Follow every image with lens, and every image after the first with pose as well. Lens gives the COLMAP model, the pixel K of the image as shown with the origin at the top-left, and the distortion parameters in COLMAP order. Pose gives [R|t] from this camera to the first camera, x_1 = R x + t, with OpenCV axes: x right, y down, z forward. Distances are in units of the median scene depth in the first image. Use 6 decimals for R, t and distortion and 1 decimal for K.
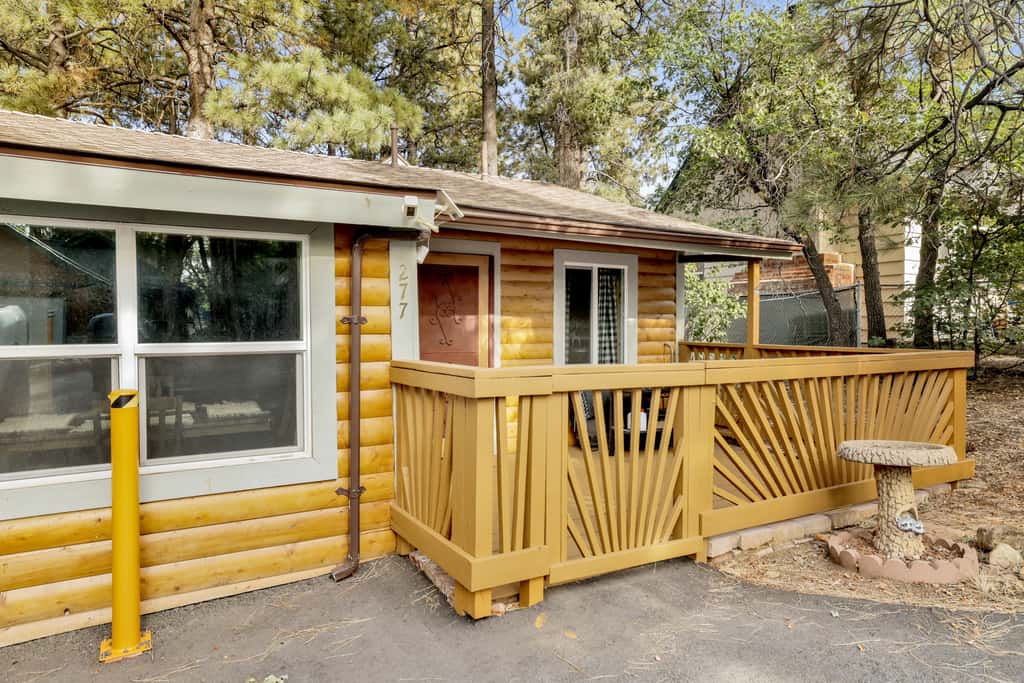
lens RADIAL K [[627.0, 0, 510.3], [0, 627.0, 335.6], [0, 0, 1]] dist [-0.028026, 0.000497]
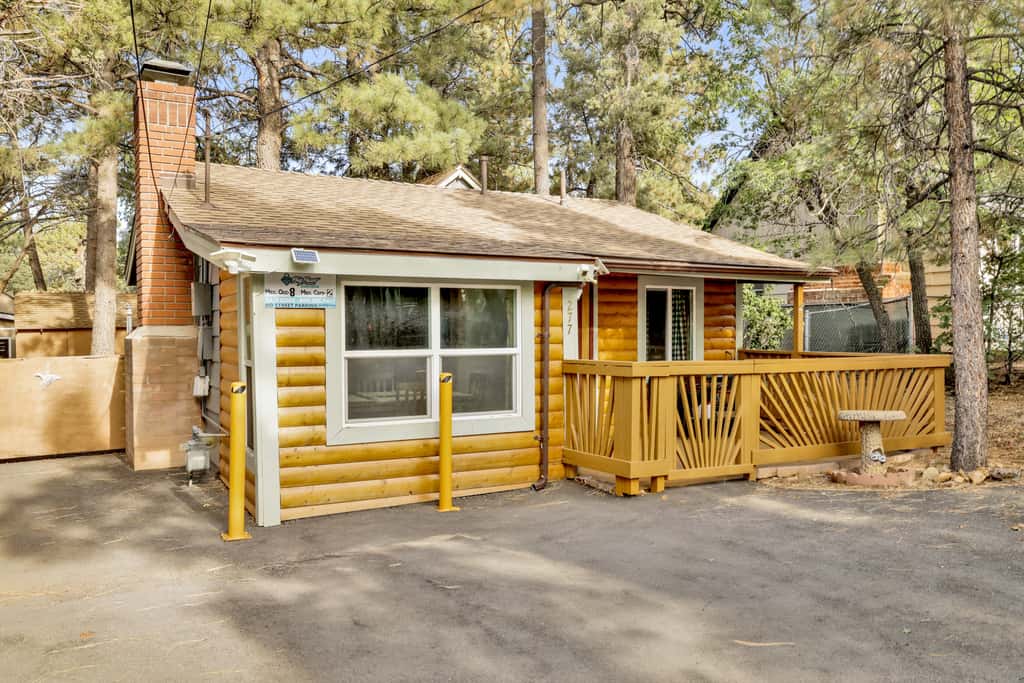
lens RADIAL K [[855.7, 0, 512.0], [0, 855.7, 341.5], [0, 0, 1]] dist [0.001978, -0.000680]
pose [[0.999986, -0.001679, 0.005021, -0.302222], [0.001704, 0.999986, -0.004986, 0.002647], [-0.005012, 0.004994, 0.999975, -1.119627]]
